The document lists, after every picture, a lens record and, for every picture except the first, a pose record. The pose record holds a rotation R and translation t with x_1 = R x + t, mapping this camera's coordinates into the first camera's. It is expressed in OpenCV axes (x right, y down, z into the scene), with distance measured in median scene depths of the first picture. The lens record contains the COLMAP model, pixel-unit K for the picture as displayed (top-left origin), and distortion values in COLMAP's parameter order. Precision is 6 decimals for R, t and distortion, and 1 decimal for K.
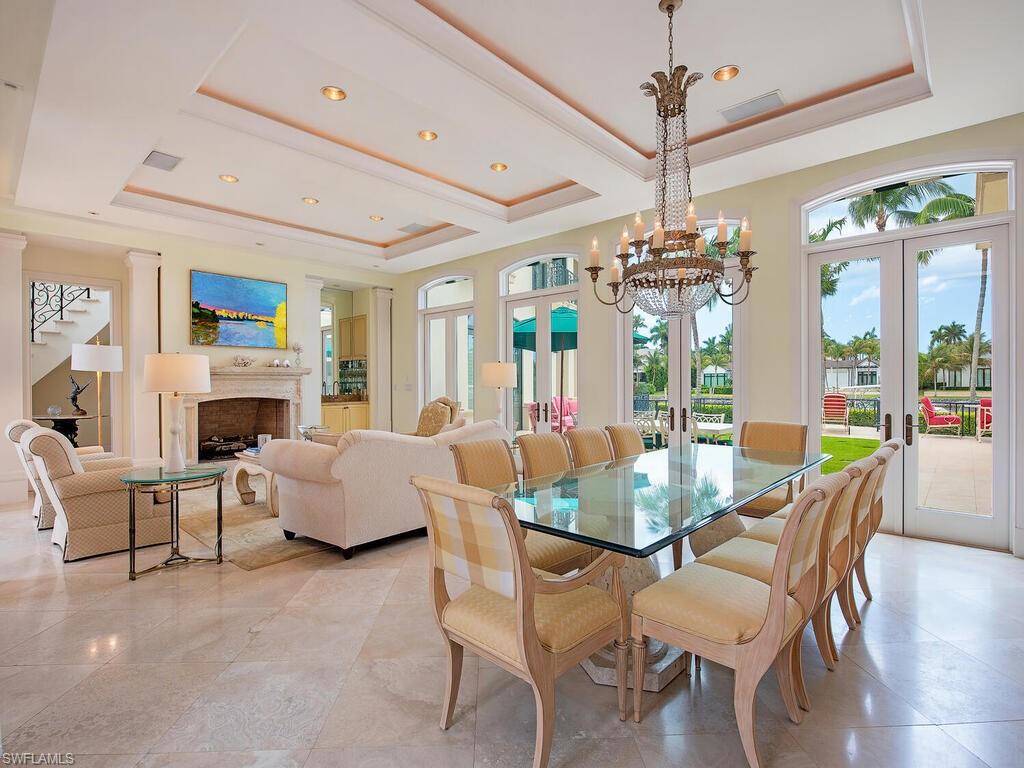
lens RADIAL K [[486.6, 0, 512.0], [0, 486.6, 384.0], [0, 0, 1]] dist [-0.004075, -0.000290]
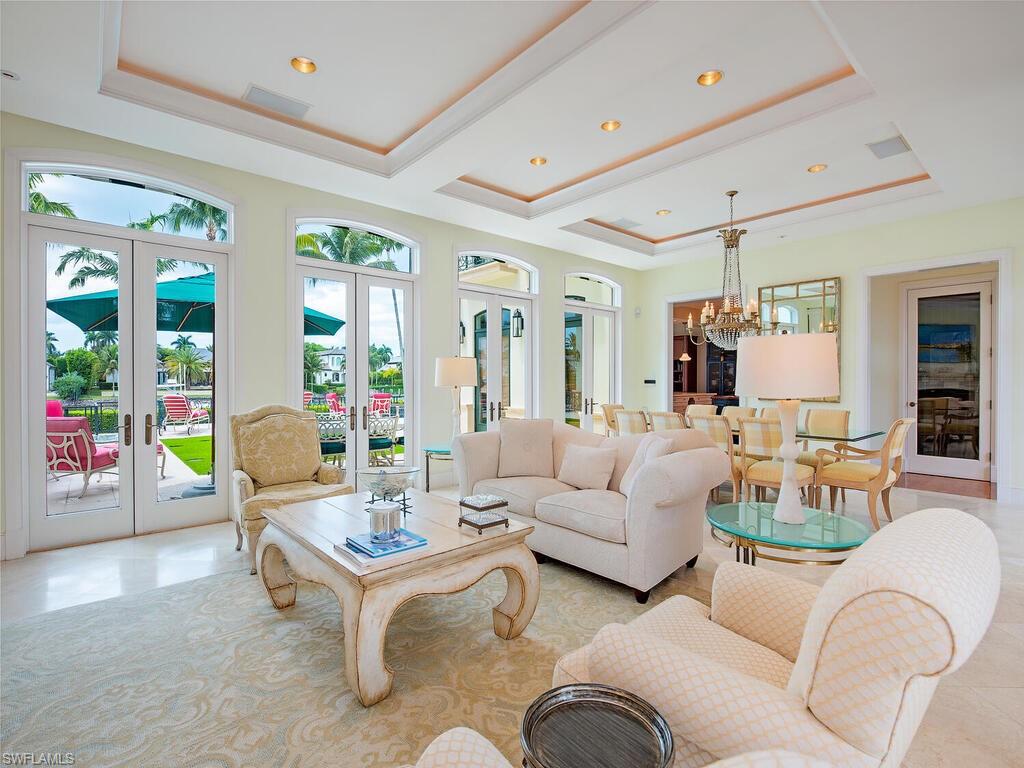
lens RADIAL K [[486.6, 0, 512.0], [0, 486.6, 384.0], [0, 0, 1]] dist [-0.004075, -0.000290]
pose [[0.110710, -0.002357, 0.993850, -0.656284], [0.004326, 0.999989, 0.001890, 0.001600], [-0.993843, 0.004090, 0.110719, 0.610947]]
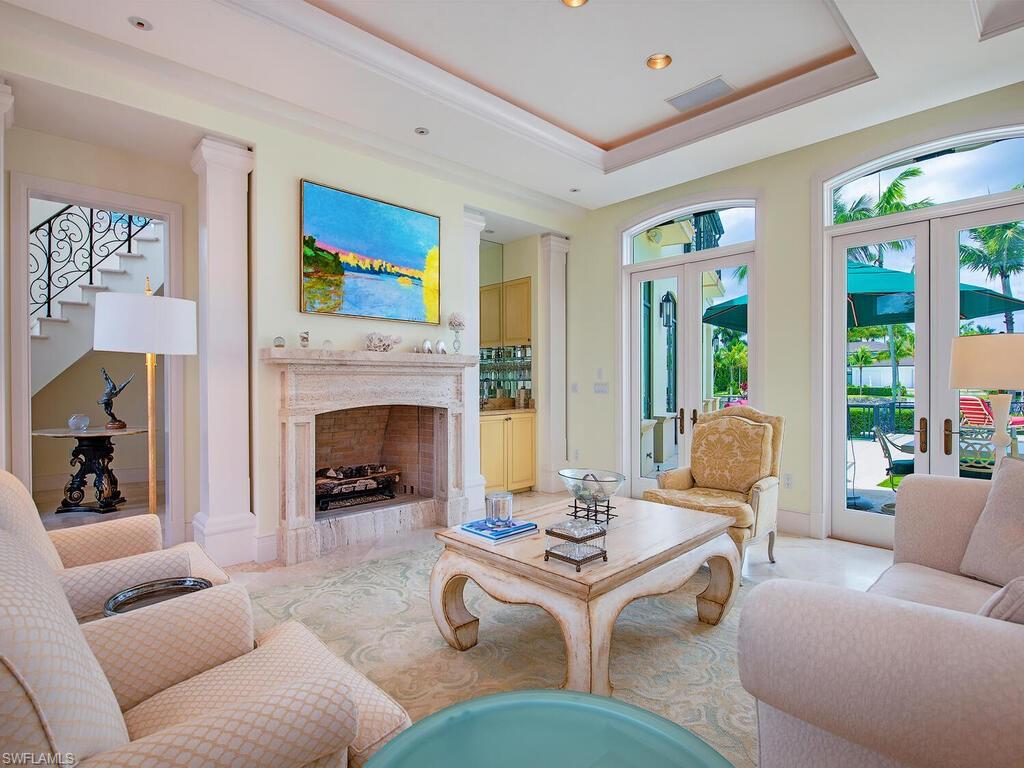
lens RADIAL K [[520.2, 0, 522.4], [0, 520.2, 383.6], [0, 0, 1]] dist [0.002288, -0.001126]
pose [[0.997513, 0.002822, -0.070423, -0.321031], [-0.002785, 0.999996, 0.000620, 0.001454], [0.070425, -0.000423, 0.997517, 0.366740]]
